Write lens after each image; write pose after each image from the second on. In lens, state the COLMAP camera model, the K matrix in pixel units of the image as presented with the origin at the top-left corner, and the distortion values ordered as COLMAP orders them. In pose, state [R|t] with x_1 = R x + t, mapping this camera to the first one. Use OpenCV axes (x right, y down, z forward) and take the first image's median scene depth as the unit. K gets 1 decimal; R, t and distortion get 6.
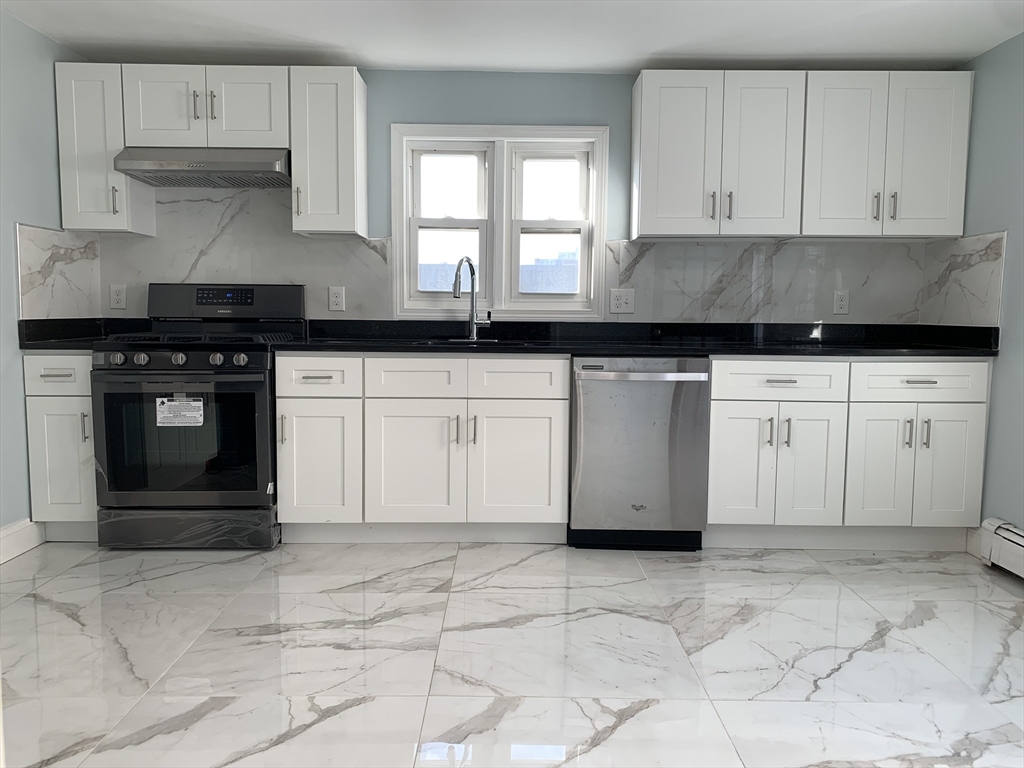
lens RADIAL K [[787.8, 0, 513.6], [0, 787.8, 378.2], [0, 0, 1]] dist [0.090442, -0.131421]
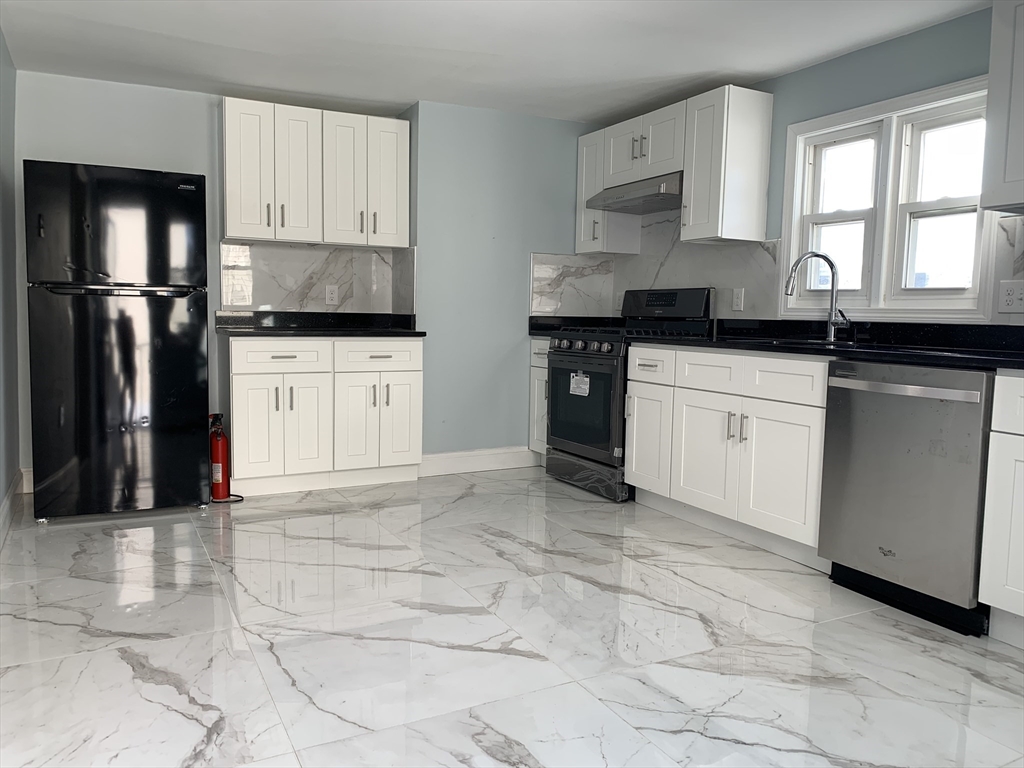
lens RADIAL K [[787.8, 0, 513.6], [0, 787.8, 378.2], [0, 0, 1]] dist [0.090442, -0.131421]
pose [[0.449614, 0.074235, -0.890133, 0.695140], [-0.092510, 0.995051, 0.036258, -0.005896], [0.888420, 0.066044, 0.454257, 0.285324]]
